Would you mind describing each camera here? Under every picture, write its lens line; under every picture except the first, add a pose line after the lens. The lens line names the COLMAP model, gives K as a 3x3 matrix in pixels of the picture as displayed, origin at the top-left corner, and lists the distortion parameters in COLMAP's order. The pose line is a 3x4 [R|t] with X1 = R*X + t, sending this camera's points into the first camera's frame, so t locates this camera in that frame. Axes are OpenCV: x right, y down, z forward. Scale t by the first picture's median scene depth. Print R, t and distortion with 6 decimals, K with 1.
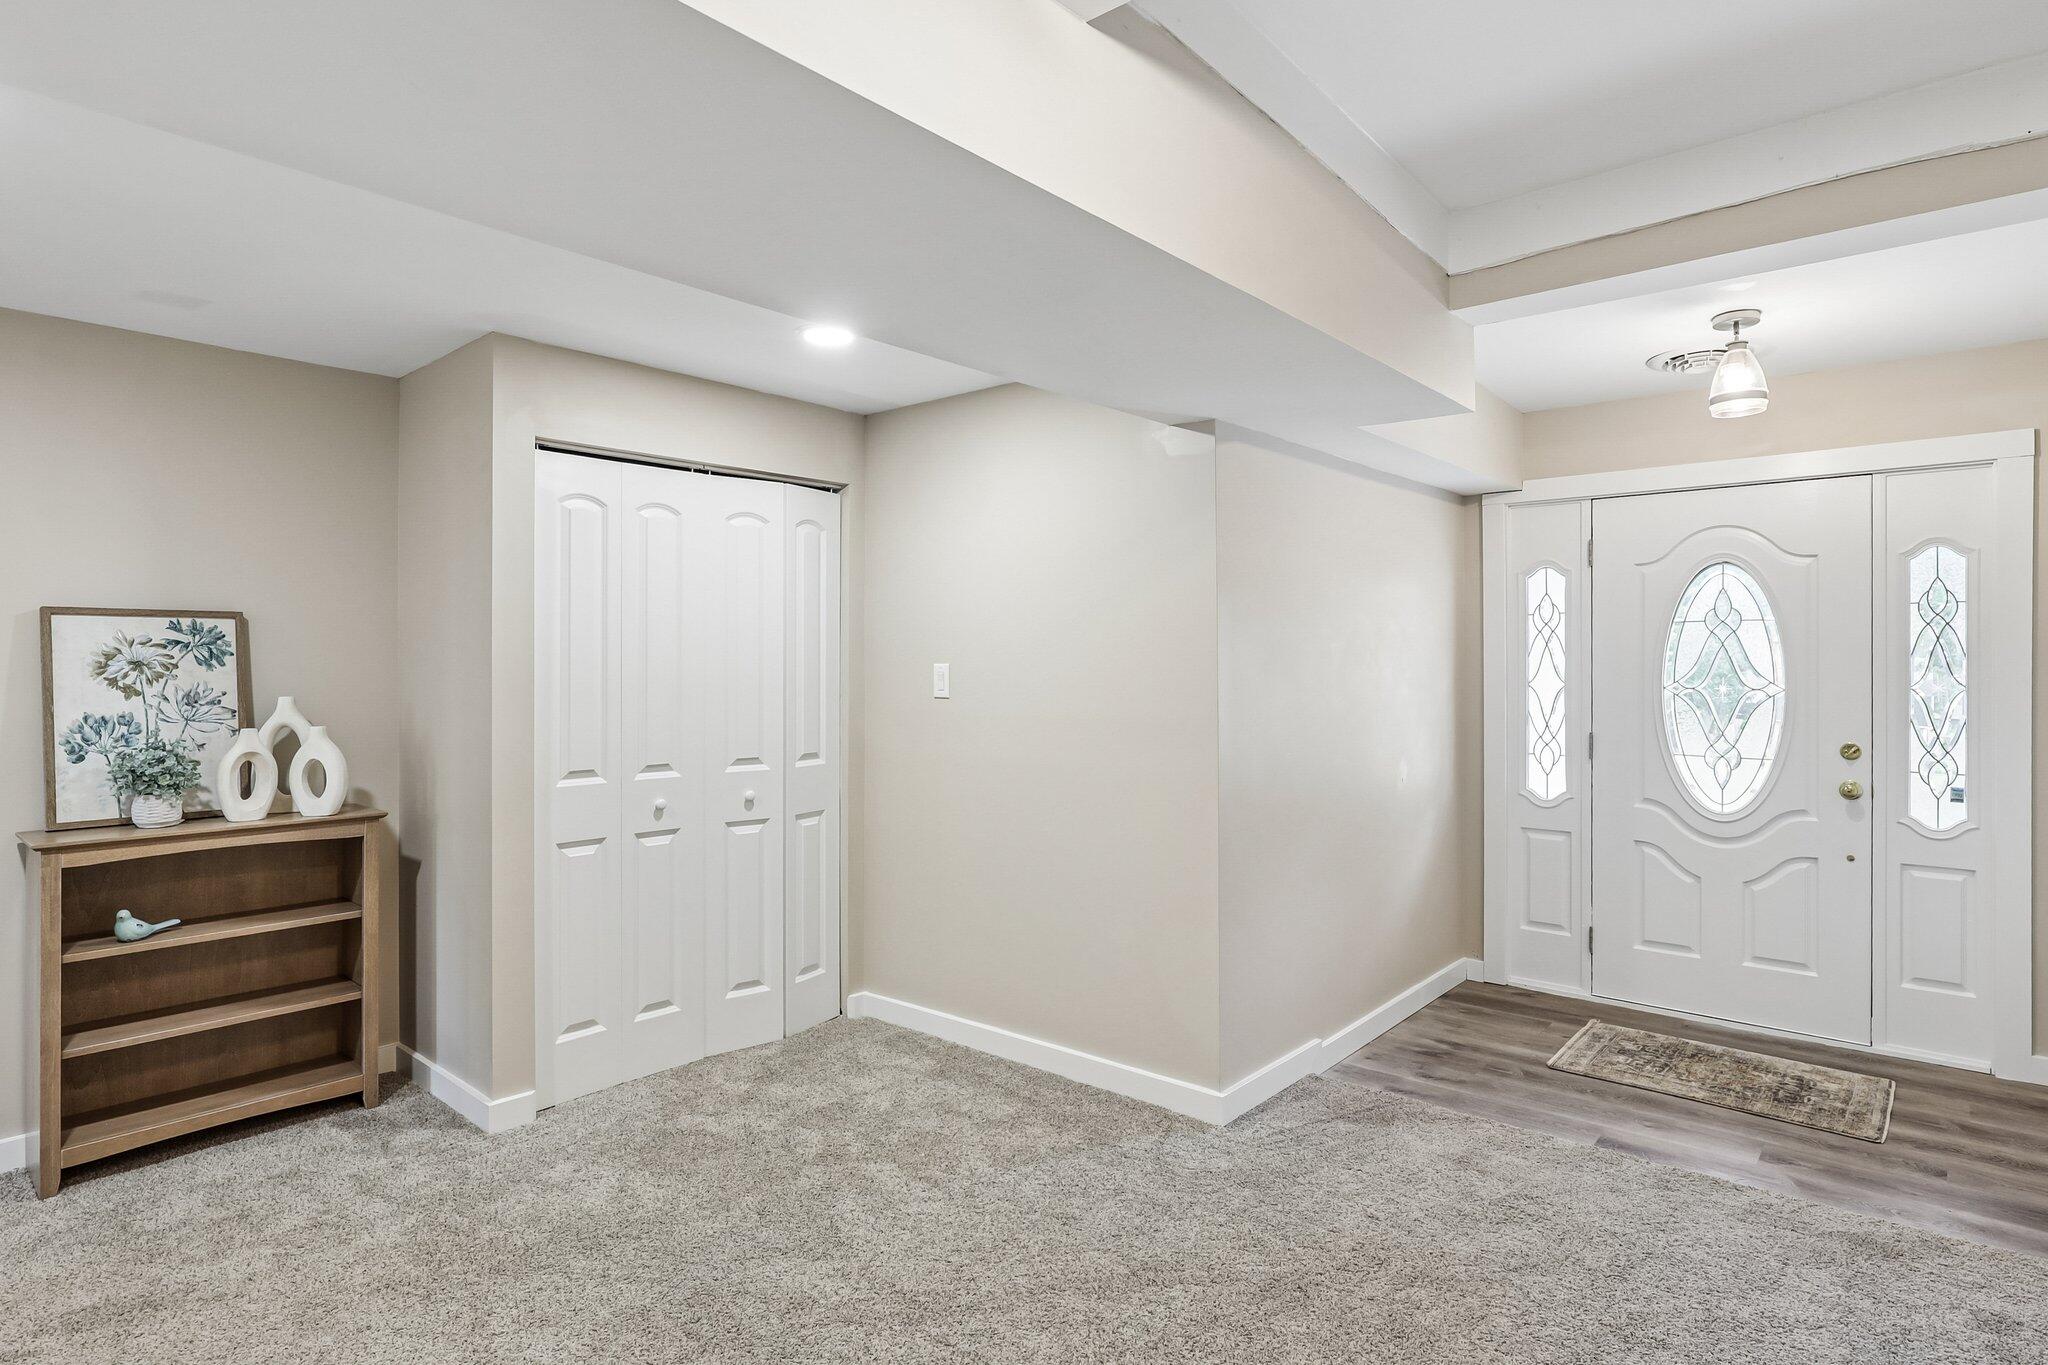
lens RADIAL K [[1112.8, 0, 1026.9], [0, 1112.8, 660.3], [0, 0, 1]] dist [-0.001555, -0.000316]
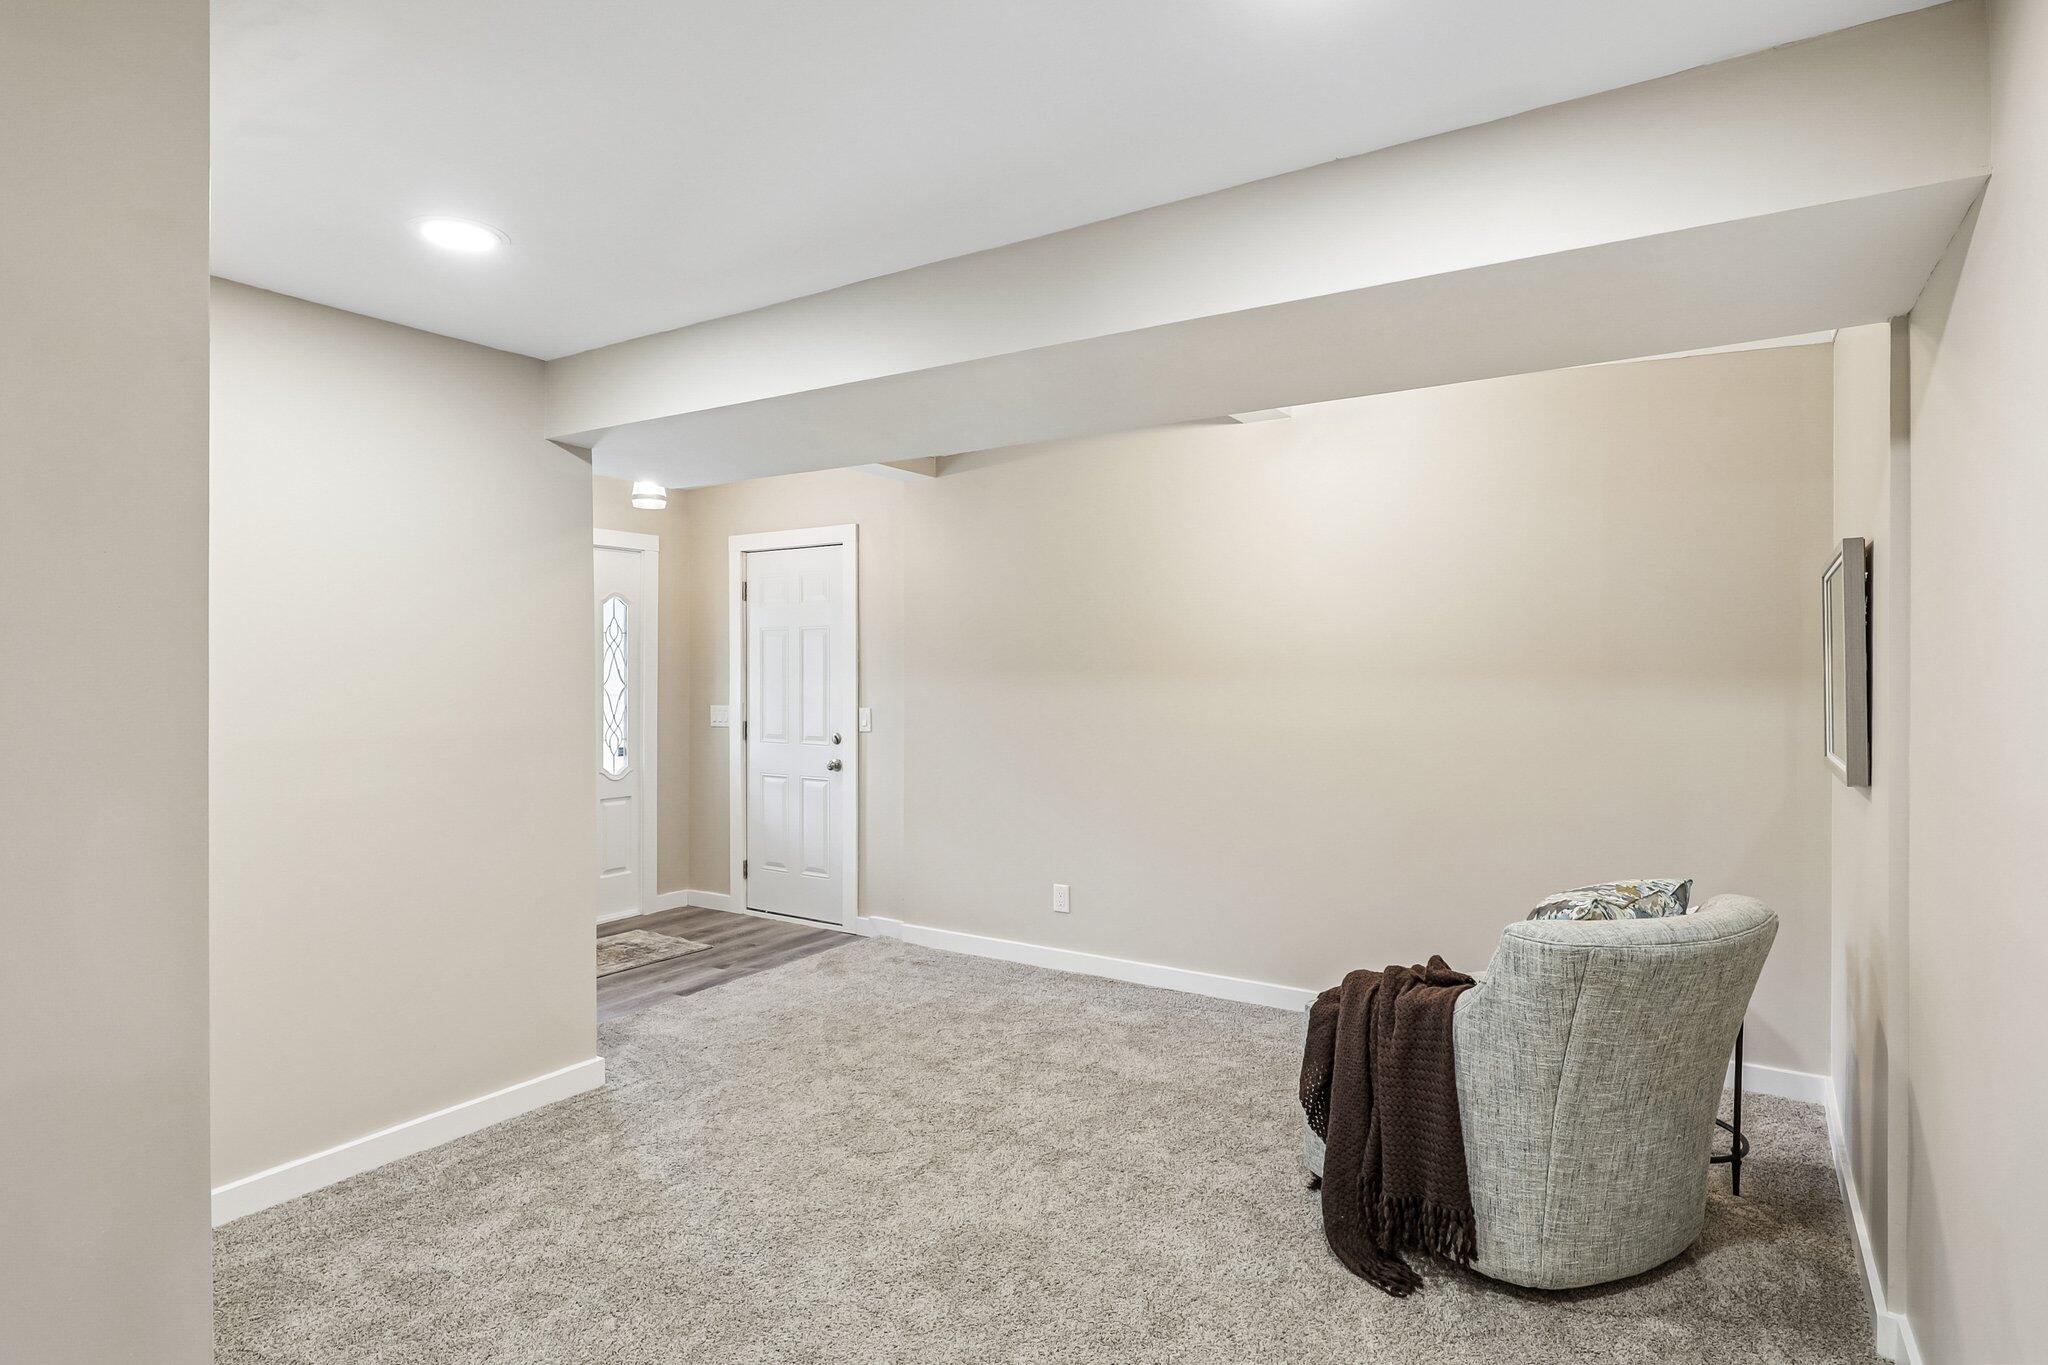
lens RADIAL K [[1098.7, 0, 1027.9], [0, 1098.7, 677.9], [0, 0, 1]] dist [-0.002189, -0.000473]
pose [[-0.134714, -0.001943, 0.990883, -0.781158], [-0.002573, 0.999995, 0.001611, 0.008436], [-0.990881, -0.002333, -0.134719, 0.587405]]
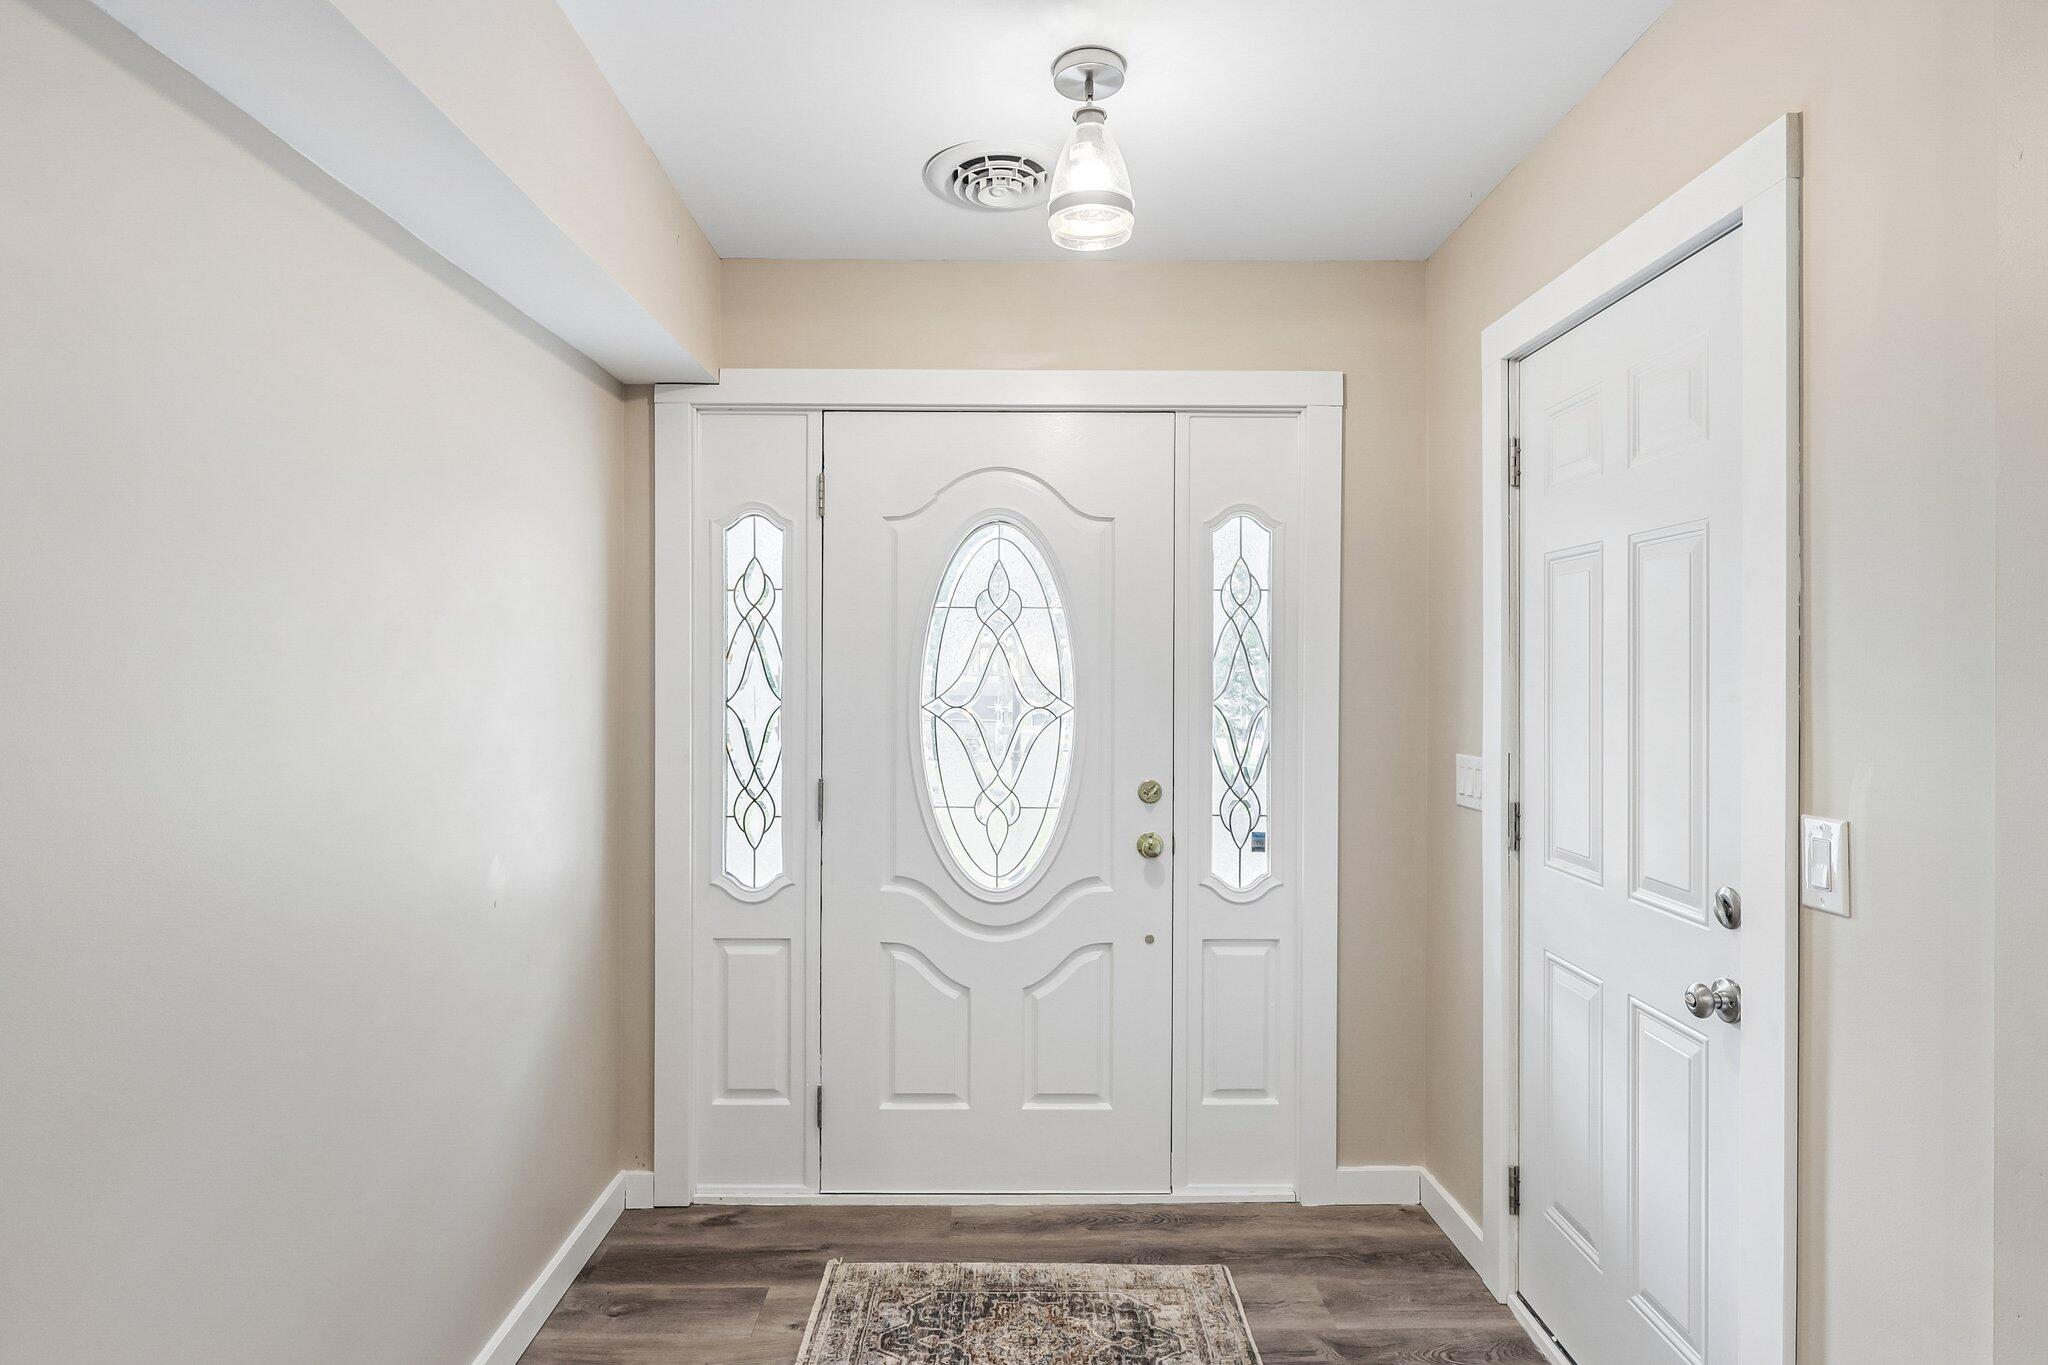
lens RADIAL K [[1086.4, 0, 1025.0], [0, 1086.4, 669.0], [0, 0, 1]] dist [-0.002676, 0.001228]
pose [[0.752509, 0.002273, 0.658578, 0.207419], [-0.004396, 0.999989, 0.001572, 0.001049], [-0.658567, -0.004078, 0.752511, 0.508166]]
